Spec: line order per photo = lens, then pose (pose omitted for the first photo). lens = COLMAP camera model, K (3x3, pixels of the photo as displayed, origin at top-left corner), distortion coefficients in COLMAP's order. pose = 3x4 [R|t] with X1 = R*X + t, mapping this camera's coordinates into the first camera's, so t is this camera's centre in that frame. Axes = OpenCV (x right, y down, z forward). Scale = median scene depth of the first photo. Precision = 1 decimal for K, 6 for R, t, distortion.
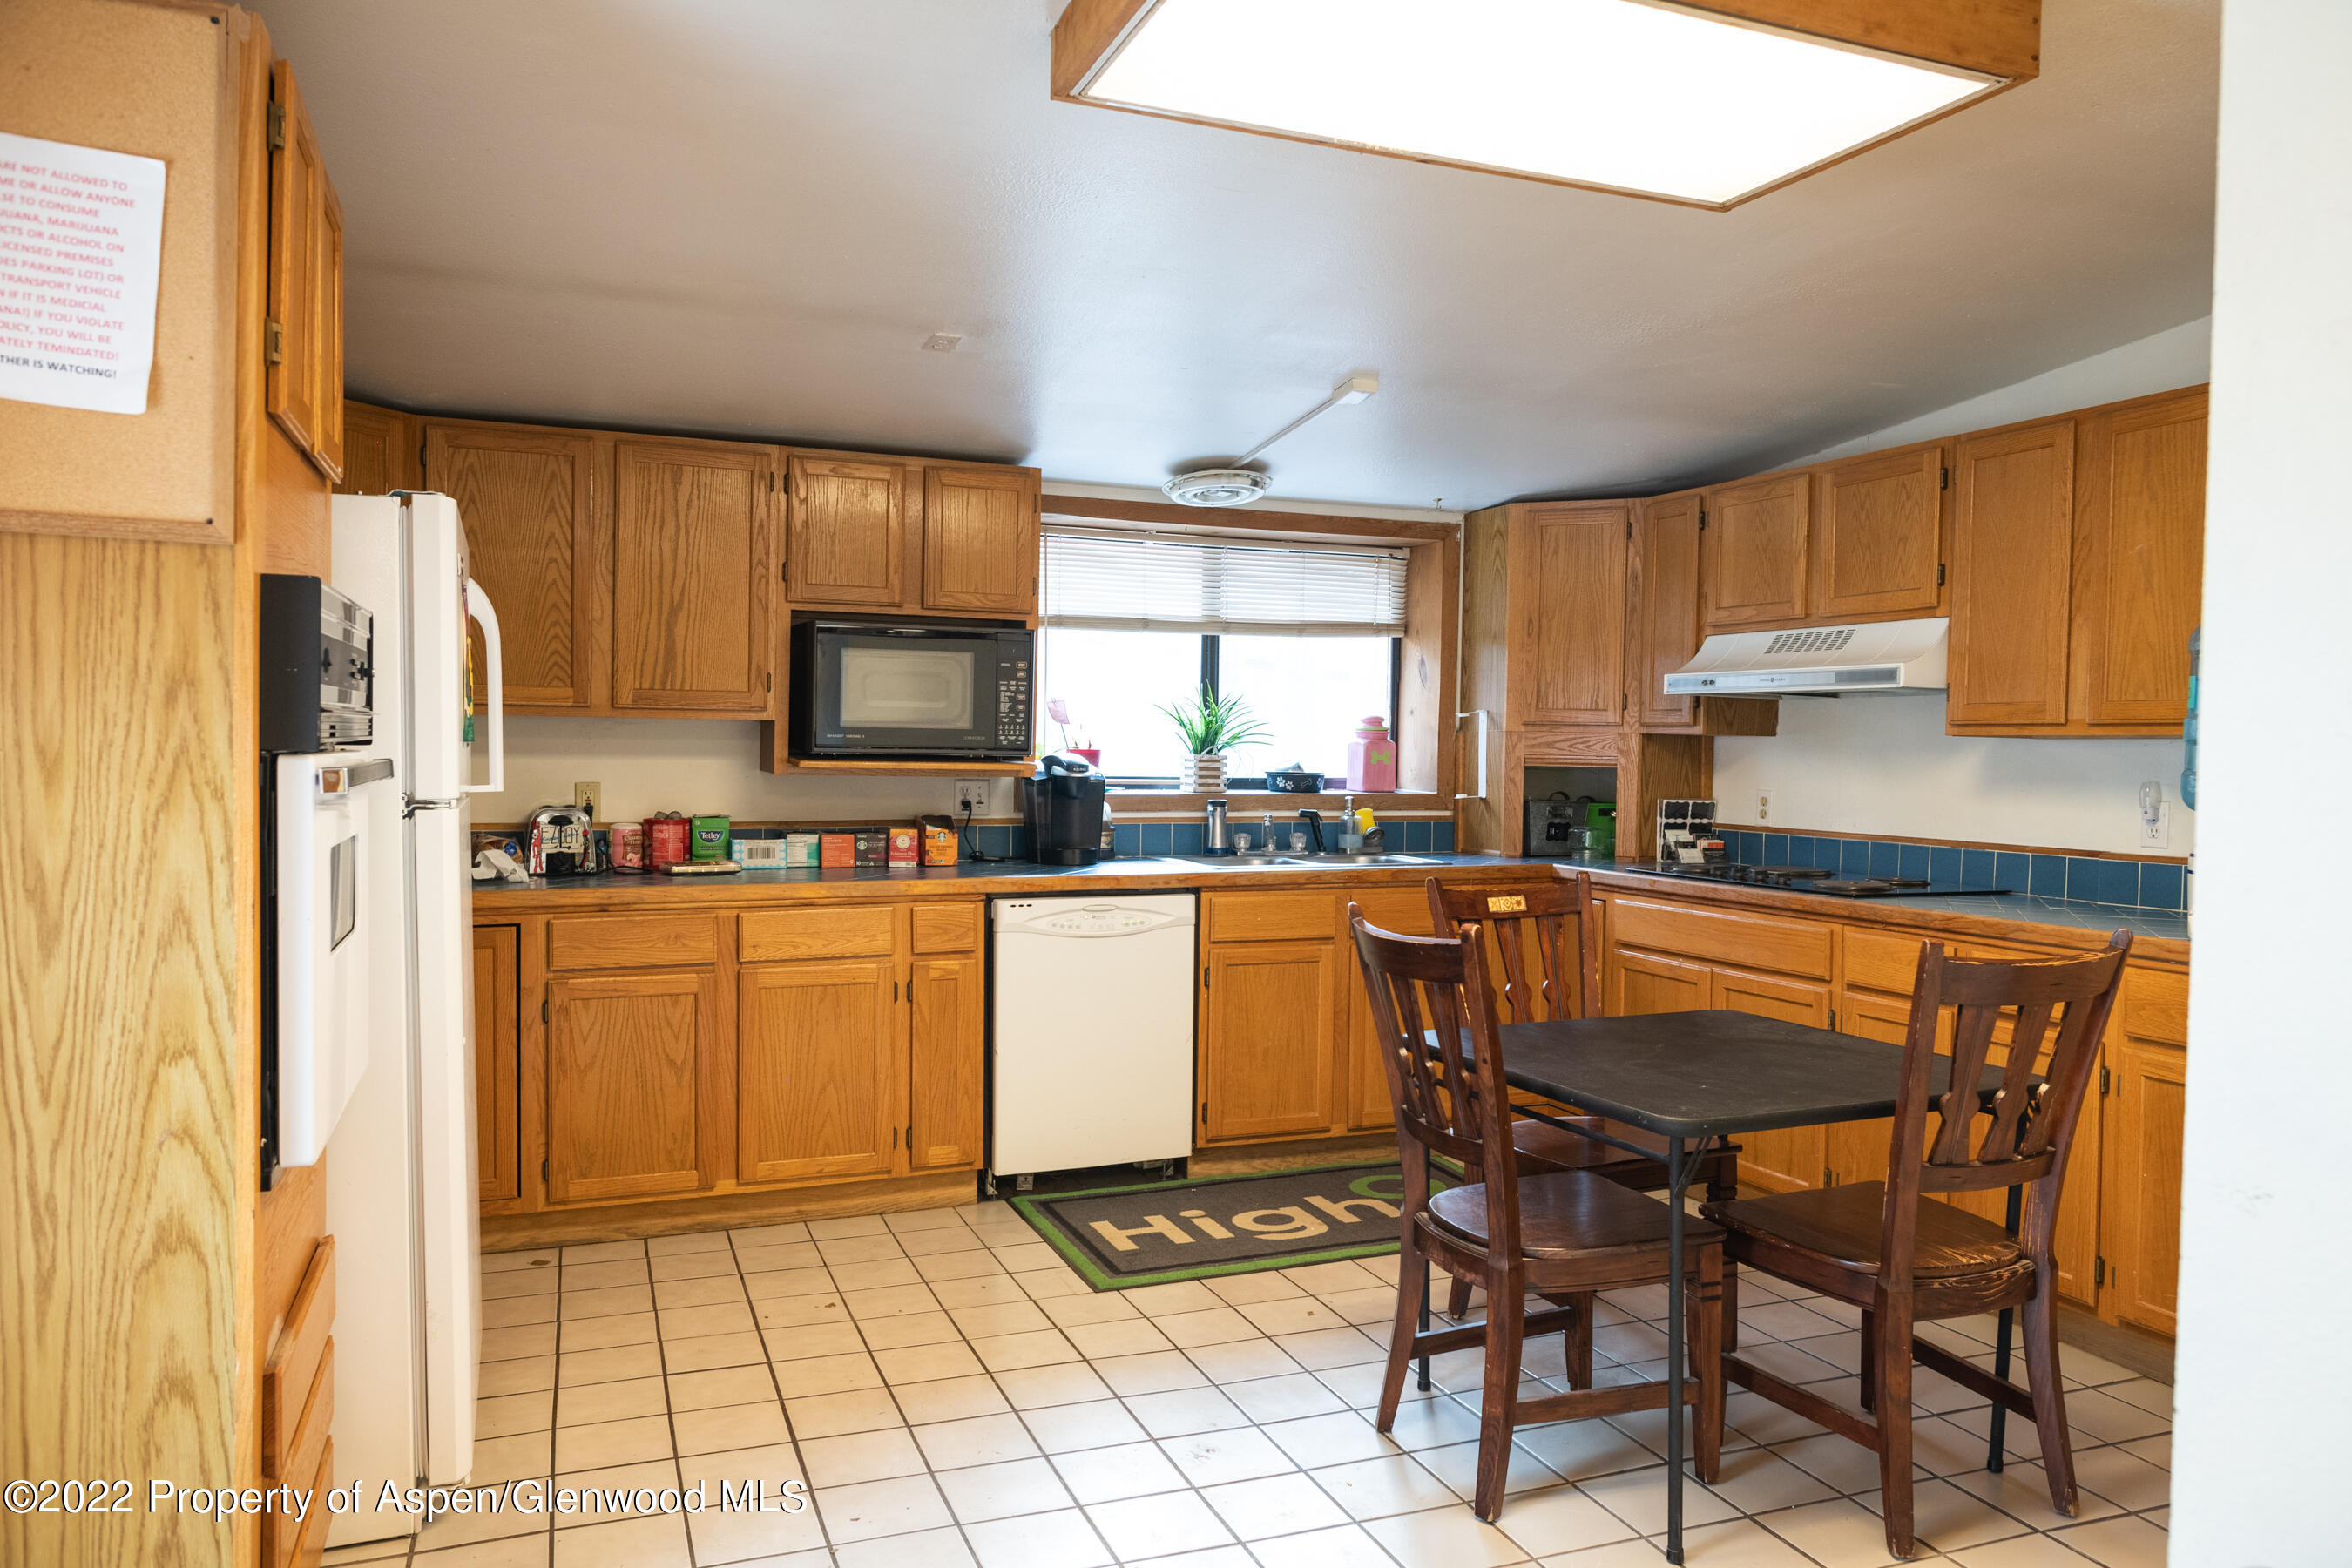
lens RADIAL K [[1618.5, 0, 1173.4], [0, 1618.5, 785.0], [0, 0, 1]] dist [-0.023359, -0.001954]
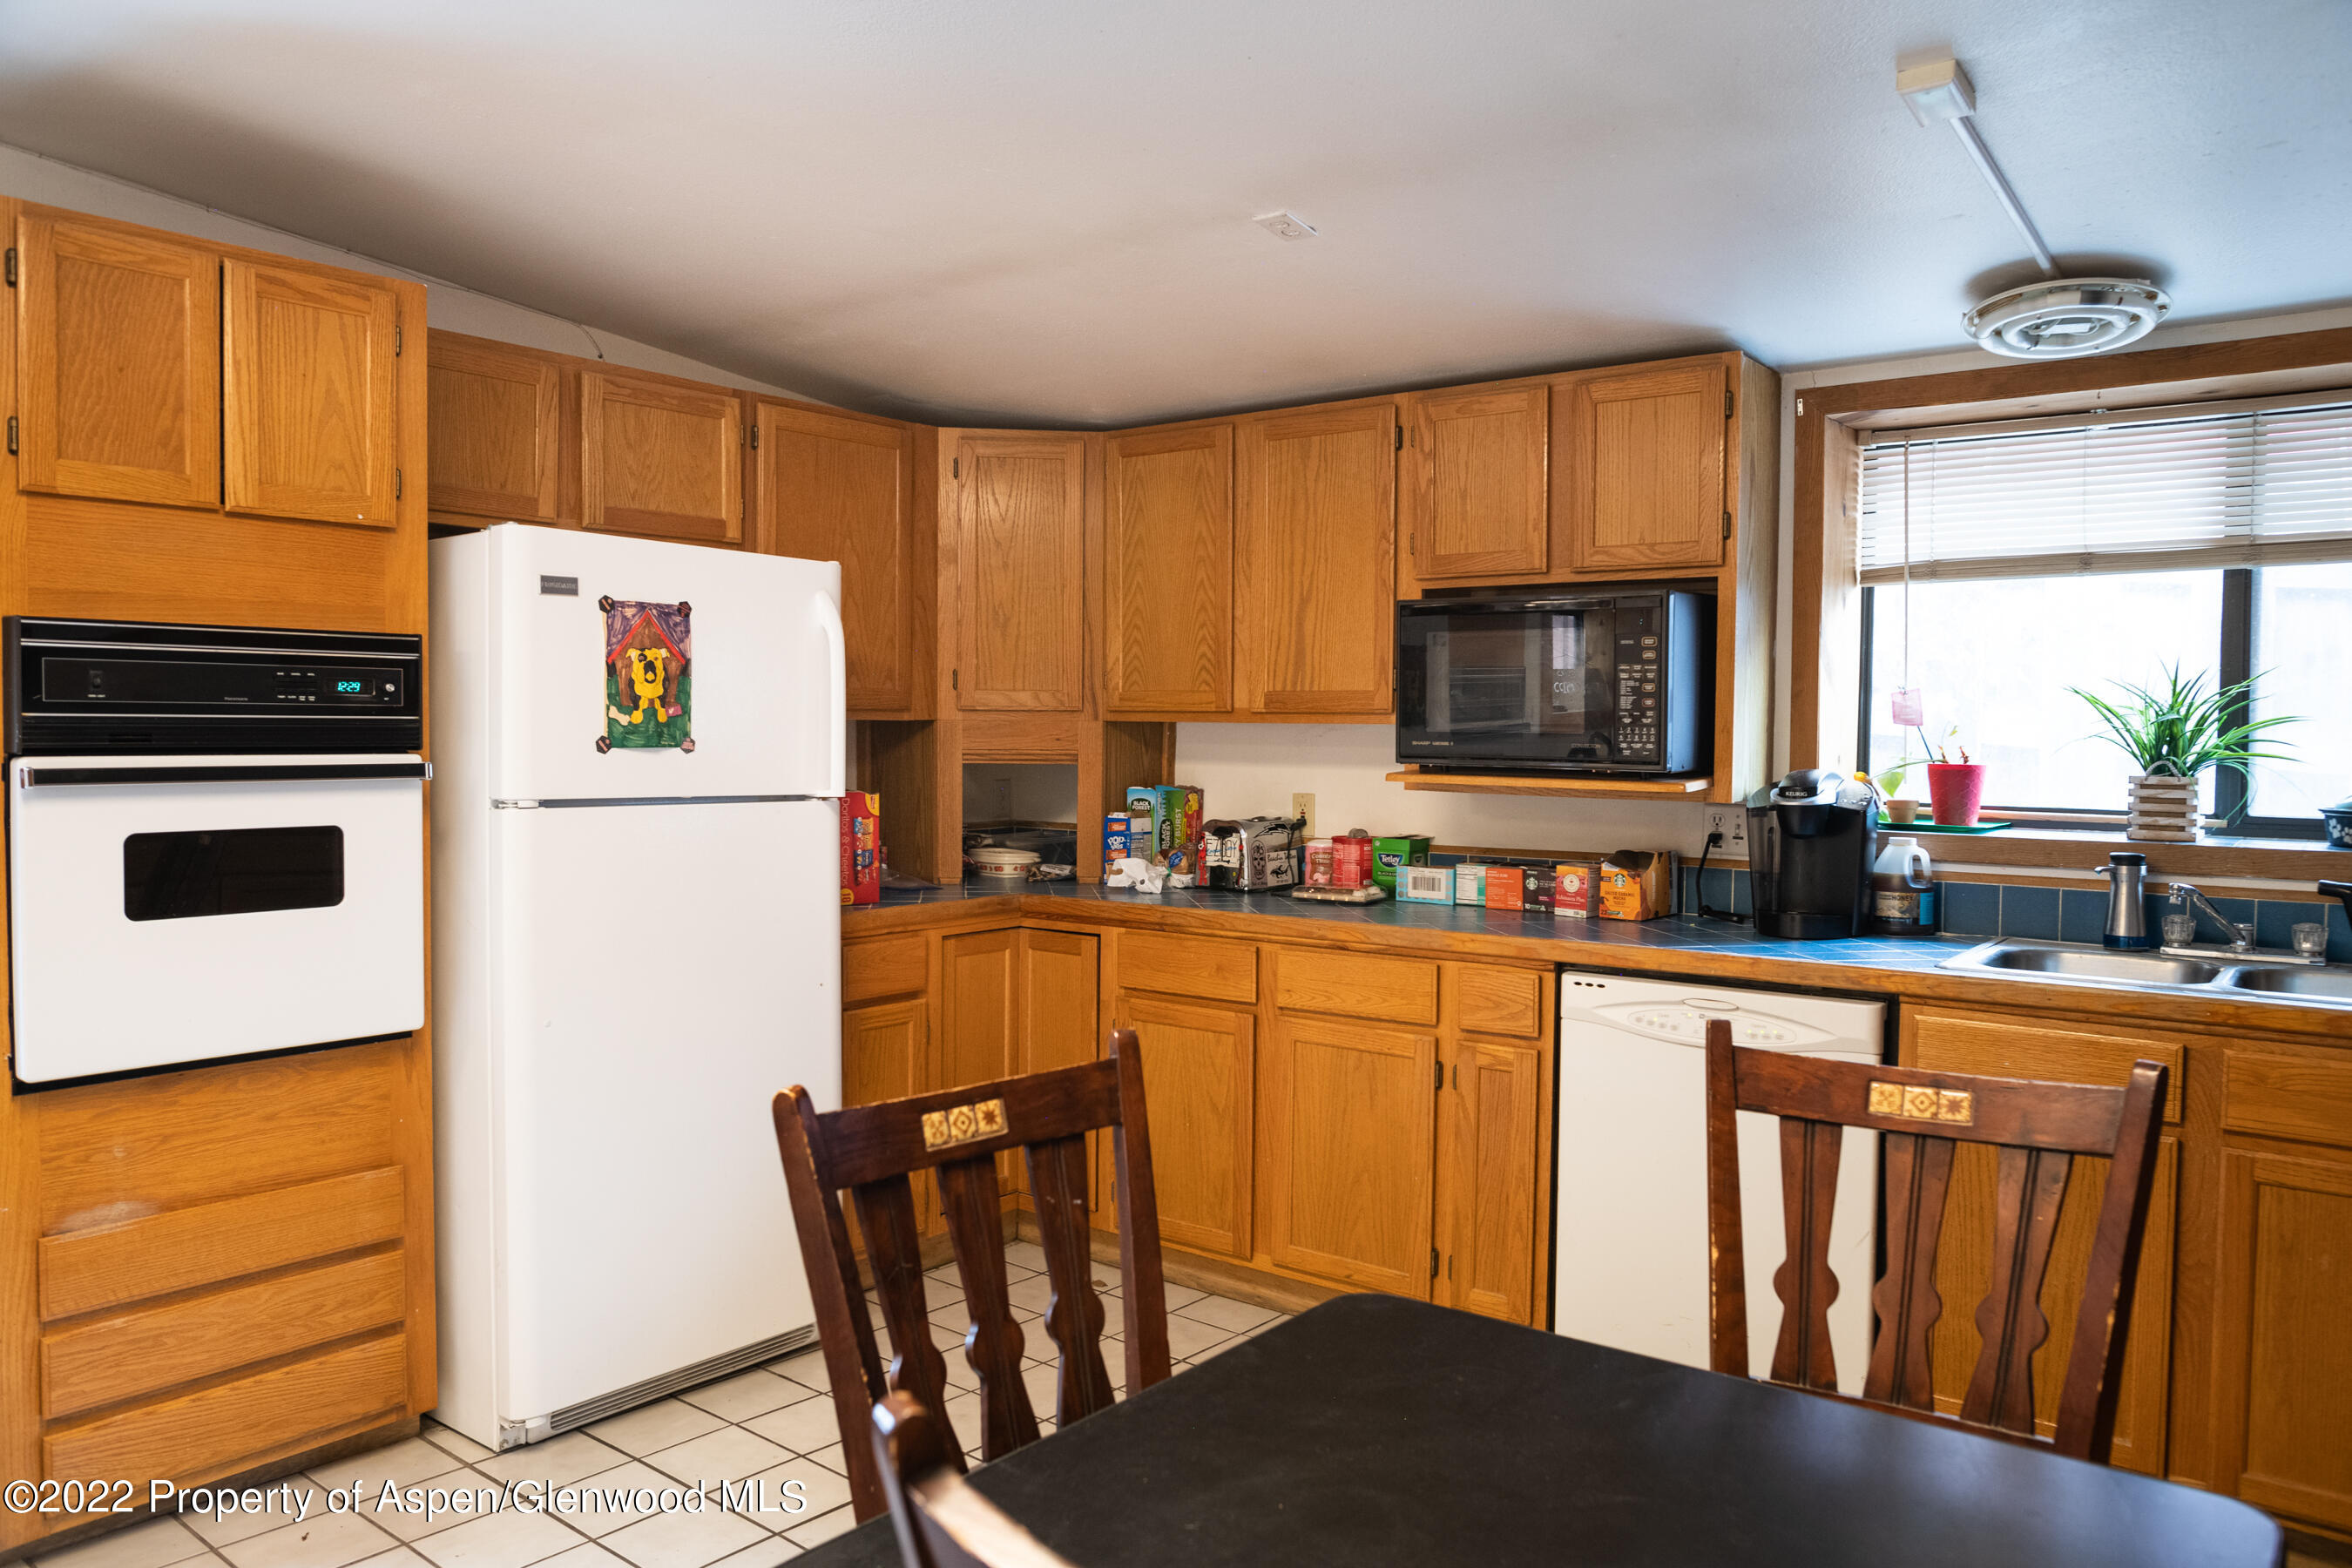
lens RADIAL K [[1618.5, 0, 1175.9], [0, 1618.5, 777.4], [0, 0, 1]] dist [-0.023359, -0.001954]
pose [[0.494641, 0.017148, -0.868928, 0.406102], [-0.026334, 0.999642, 0.004737, -0.013317], [0.868698, 0.020539, 0.494916, 0.473676]]
